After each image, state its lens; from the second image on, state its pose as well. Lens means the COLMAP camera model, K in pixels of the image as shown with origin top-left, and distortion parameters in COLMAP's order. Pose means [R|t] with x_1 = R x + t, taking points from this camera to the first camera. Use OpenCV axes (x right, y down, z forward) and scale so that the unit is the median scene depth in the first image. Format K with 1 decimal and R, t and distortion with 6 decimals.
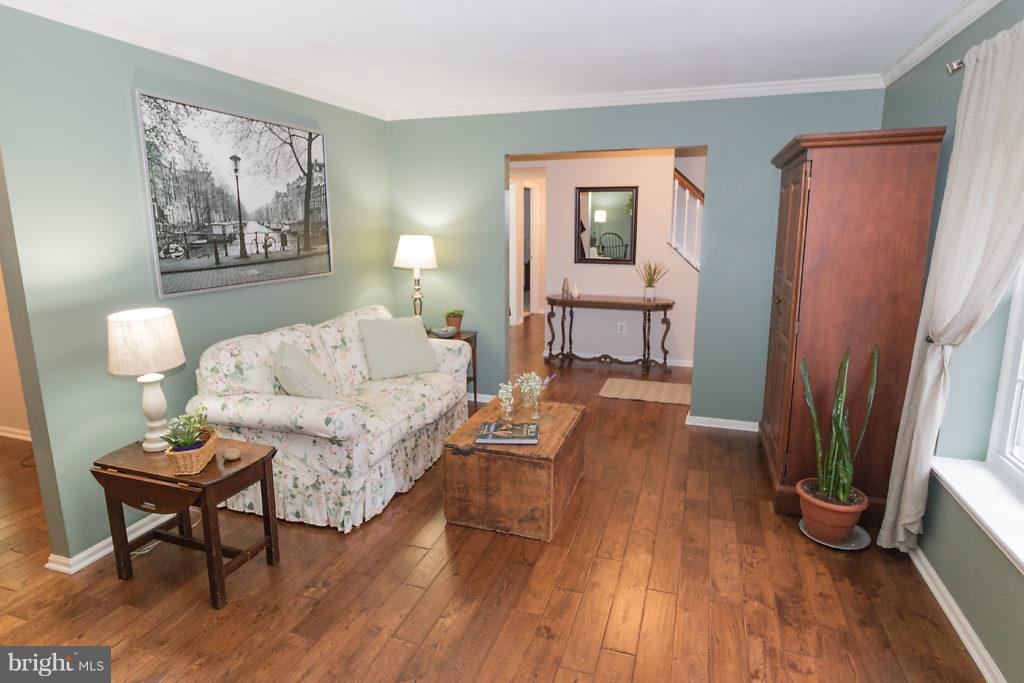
lens RADIAL K [[548.9, 0, 510.6], [0, 548.9, 335.8], [0, 0, 1]] dist [0.006615, 0.001842]
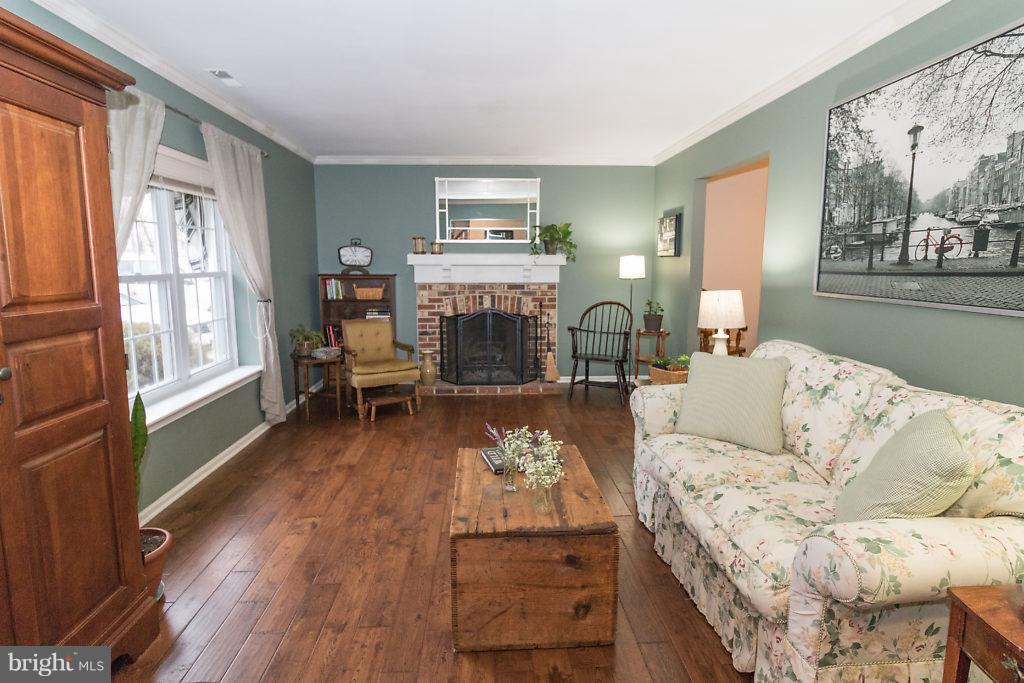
lens RADIAL K [[548.9, 0, 510.8], [0, 548.9, 338.9], [0, 0, 1]] dist [0.006615, 0.001842]
pose [[-0.927661, 0.056013, -0.369198, 0.297944], [-0.072079, 0.943234, 0.324213, -0.263508], [0.366400, 0.327371, -0.870965, 1.565235]]
